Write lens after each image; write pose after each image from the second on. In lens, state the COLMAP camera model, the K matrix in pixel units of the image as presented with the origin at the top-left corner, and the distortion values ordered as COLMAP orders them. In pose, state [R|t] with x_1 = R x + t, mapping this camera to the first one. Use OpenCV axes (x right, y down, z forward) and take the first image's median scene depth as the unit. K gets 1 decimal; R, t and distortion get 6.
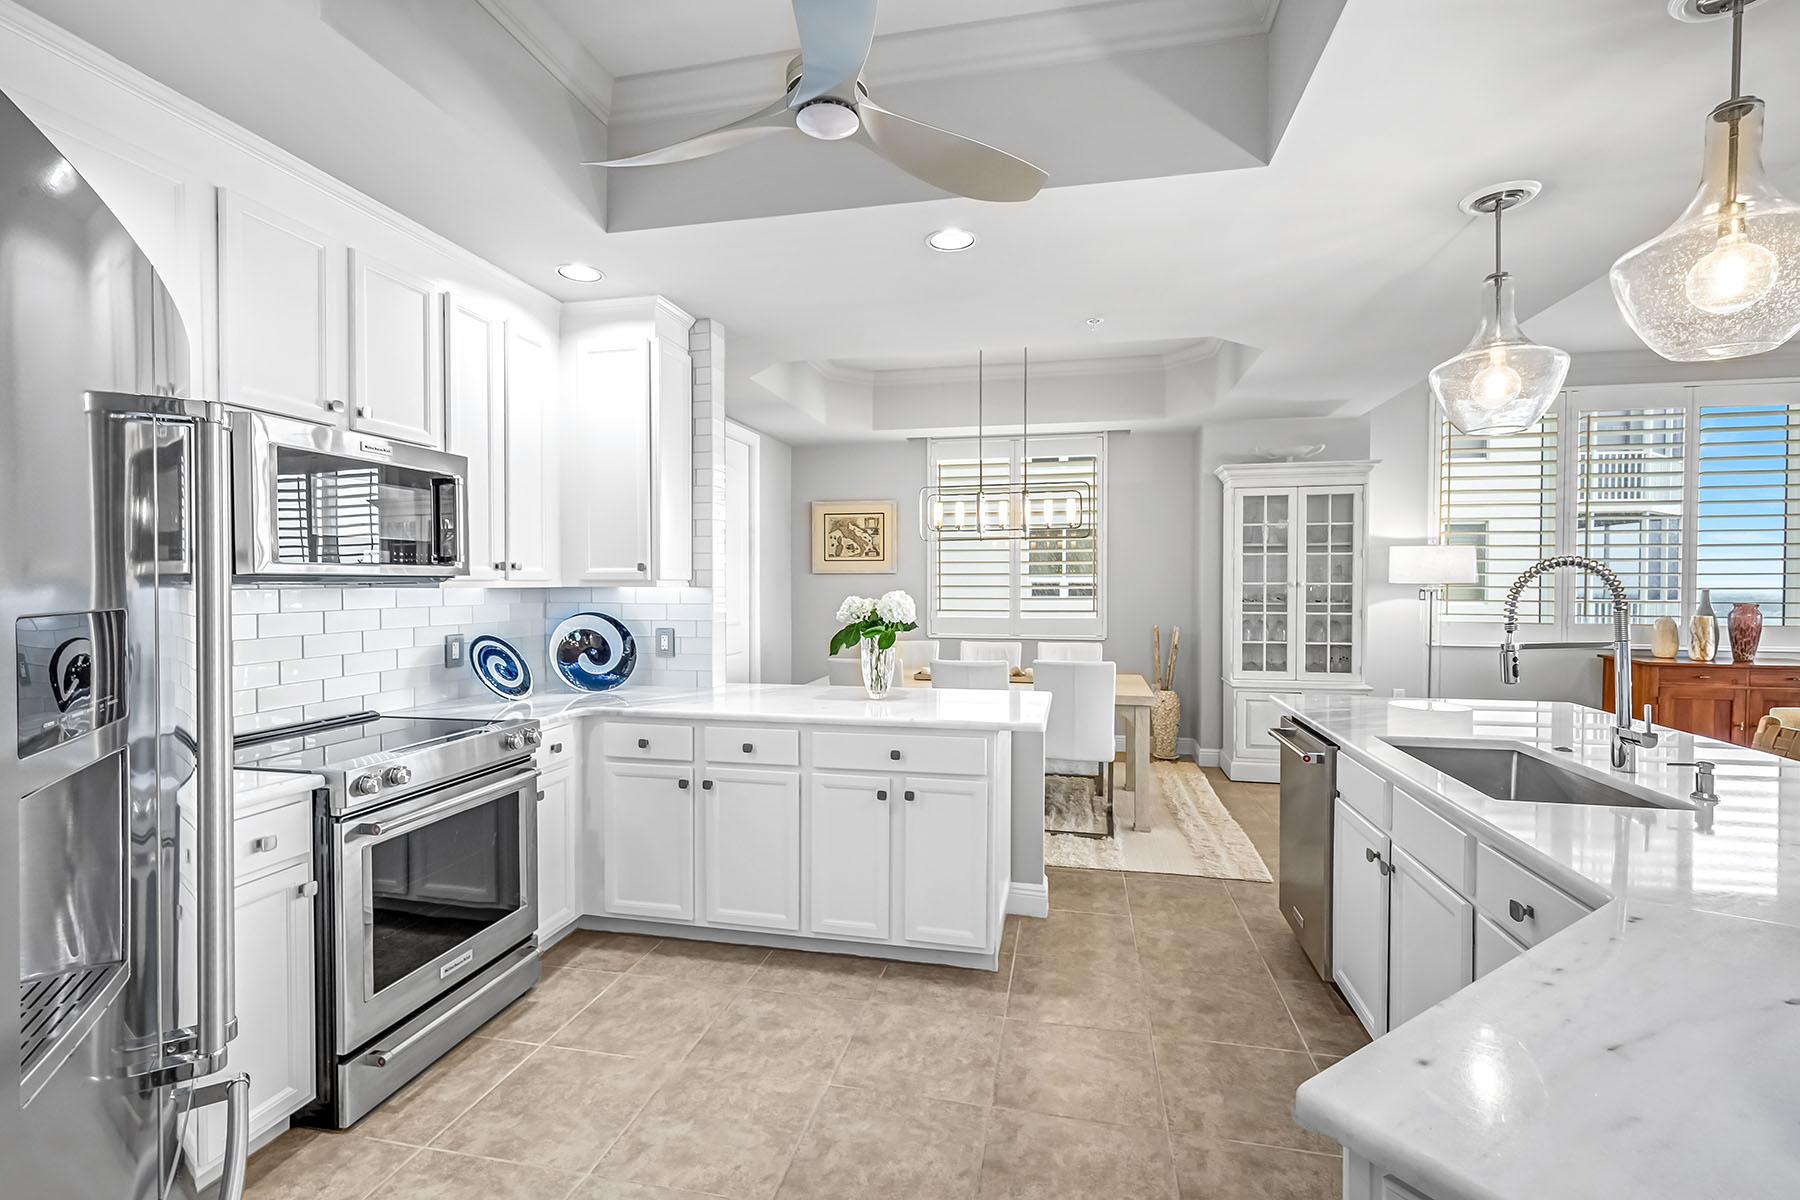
lens RADIAL K [[814.8, 0, 899.9], [0, 814.8, 595.2], [0, 0, 1]] dist [0.004289, 0.000099]
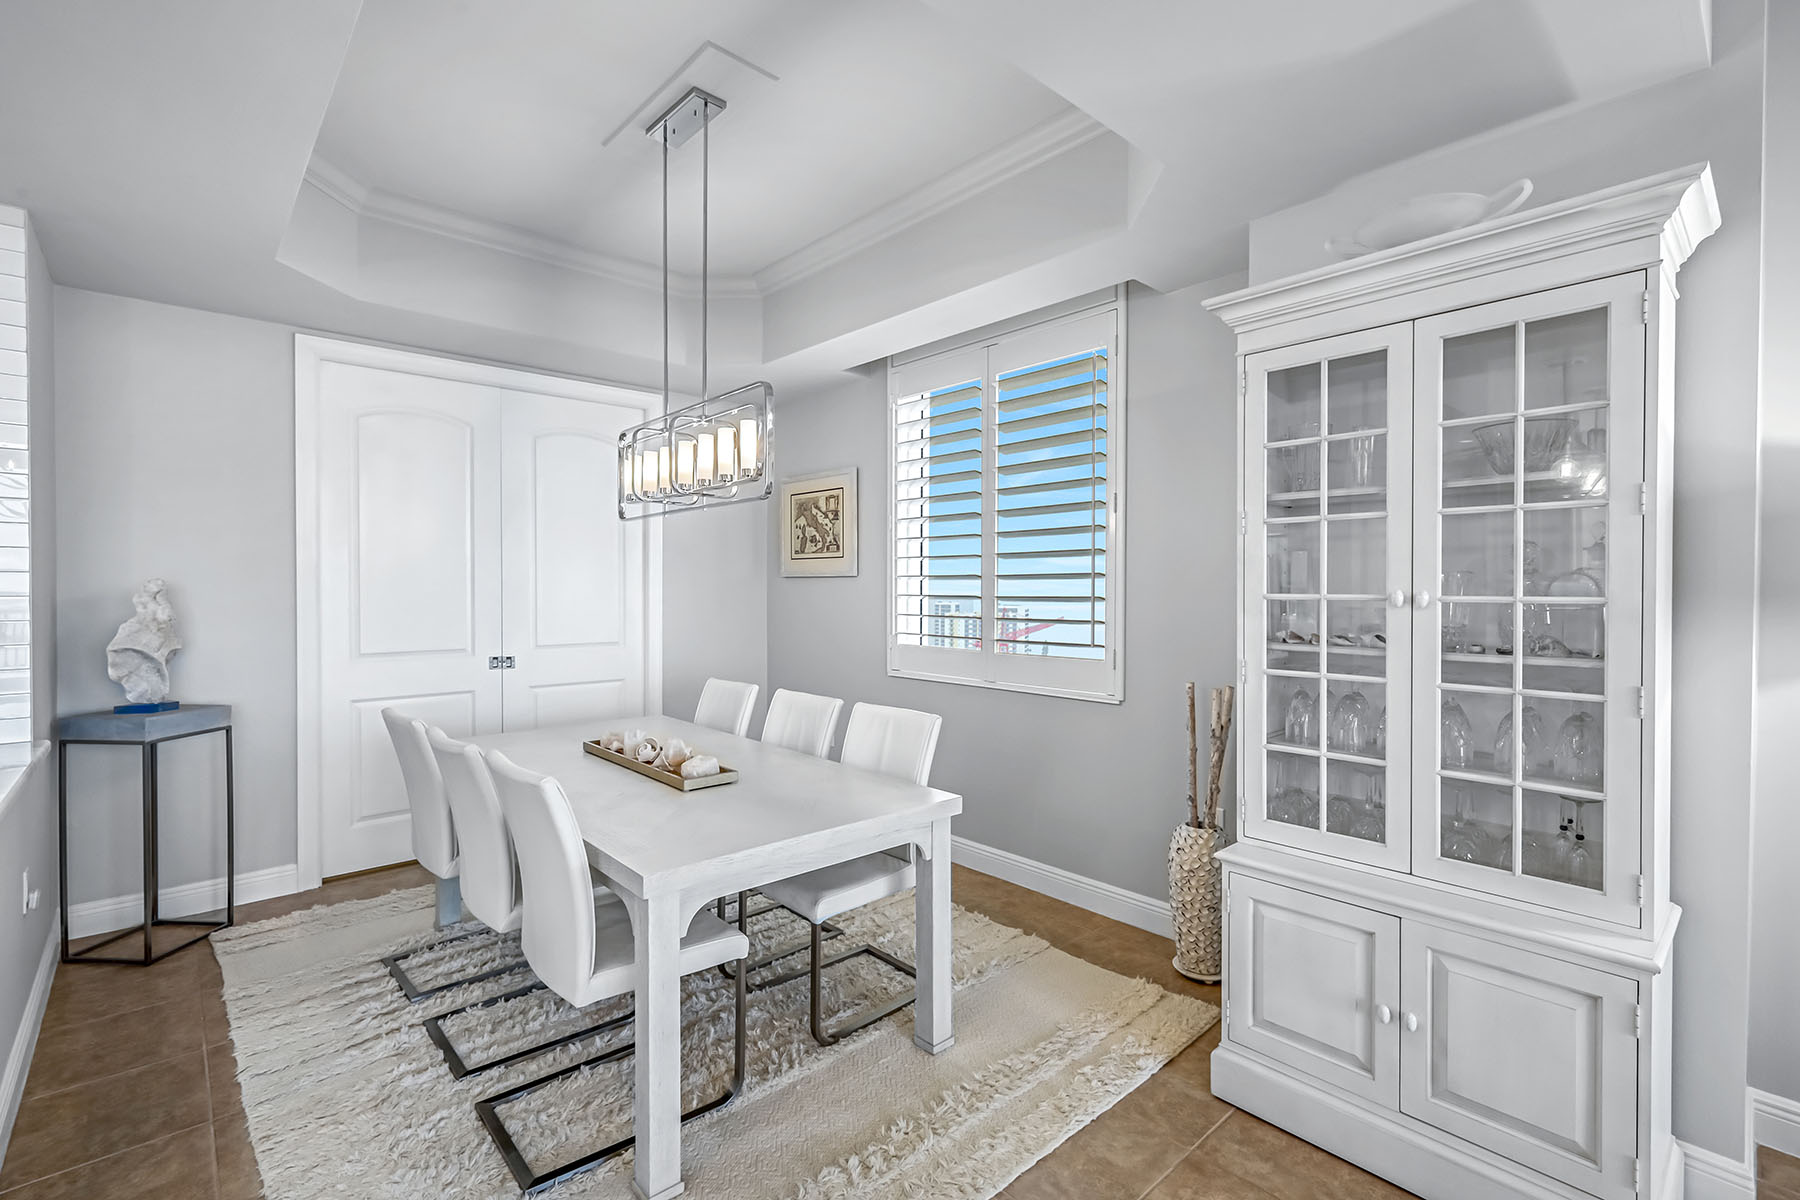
lens RADIAL K [[814.8, 0, 899.9], [0, 814.8, 595.2], [0, 0, 1]] dist [0.004289, 0.000099]
pose [[0.810503, 0.007525, -0.585687, 0.858050], [-0.010993, 0.999937, -0.002365, -0.020556], [0.585632, 0.008356, 0.810534, 0.984770]]
